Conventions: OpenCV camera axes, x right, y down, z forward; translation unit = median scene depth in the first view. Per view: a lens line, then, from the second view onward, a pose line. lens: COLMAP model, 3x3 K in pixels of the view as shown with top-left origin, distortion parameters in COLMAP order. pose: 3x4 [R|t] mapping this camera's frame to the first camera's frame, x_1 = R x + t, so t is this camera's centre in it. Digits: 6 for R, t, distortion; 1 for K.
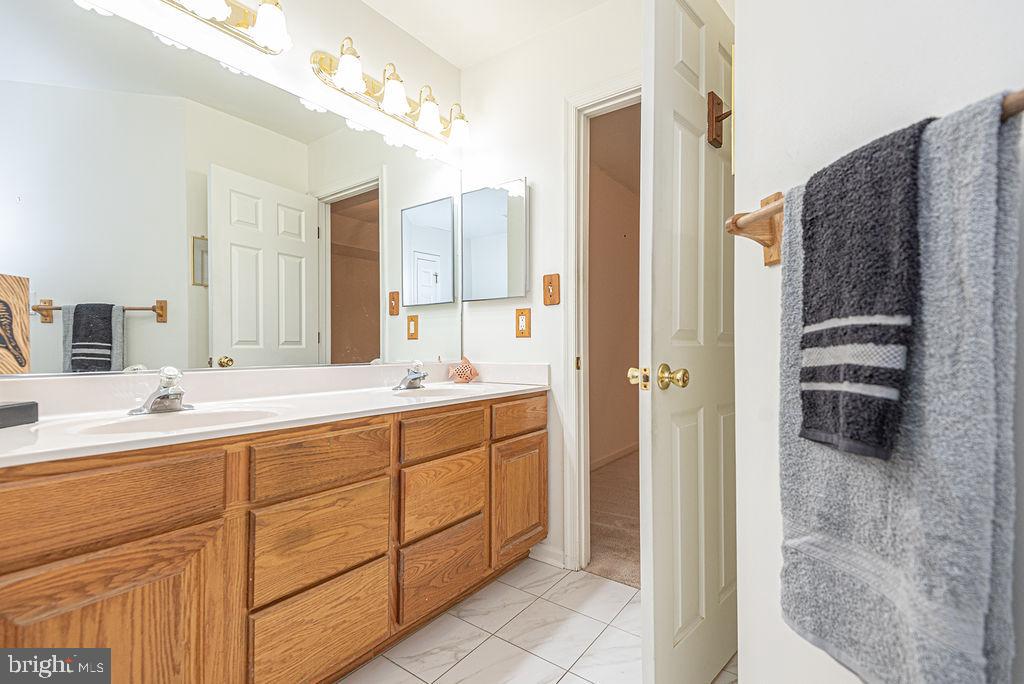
lens RADIAL K [[480.5, 0, 518.7], [0, 480.5, 345.6], [0, 0, 1]] dist [0.030340, -0.012725]
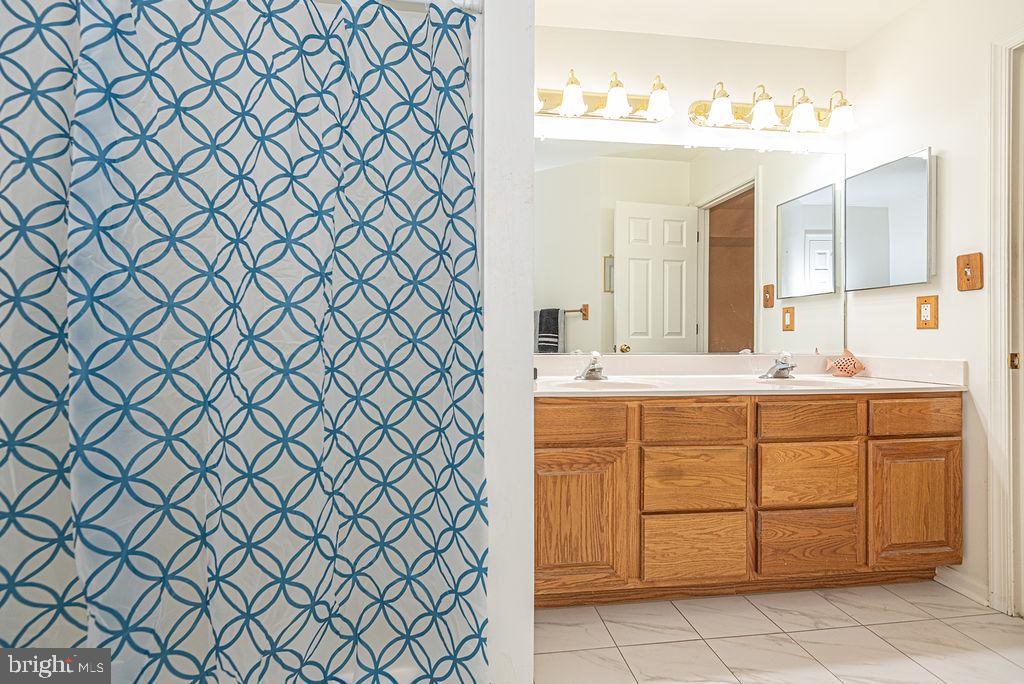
lens RADIAL K [[480.5, 0, 489.1], [0, 480.5, 337.3], [0, 0, 1]] dist [0.030340, -0.012725]
pose [[0.685803, 0.006379, -0.727759, 0.121632], [-0.001214, 0.999970, 0.007620, -0.008388], [0.727786, -0.004342, 0.685791, -0.212761]]
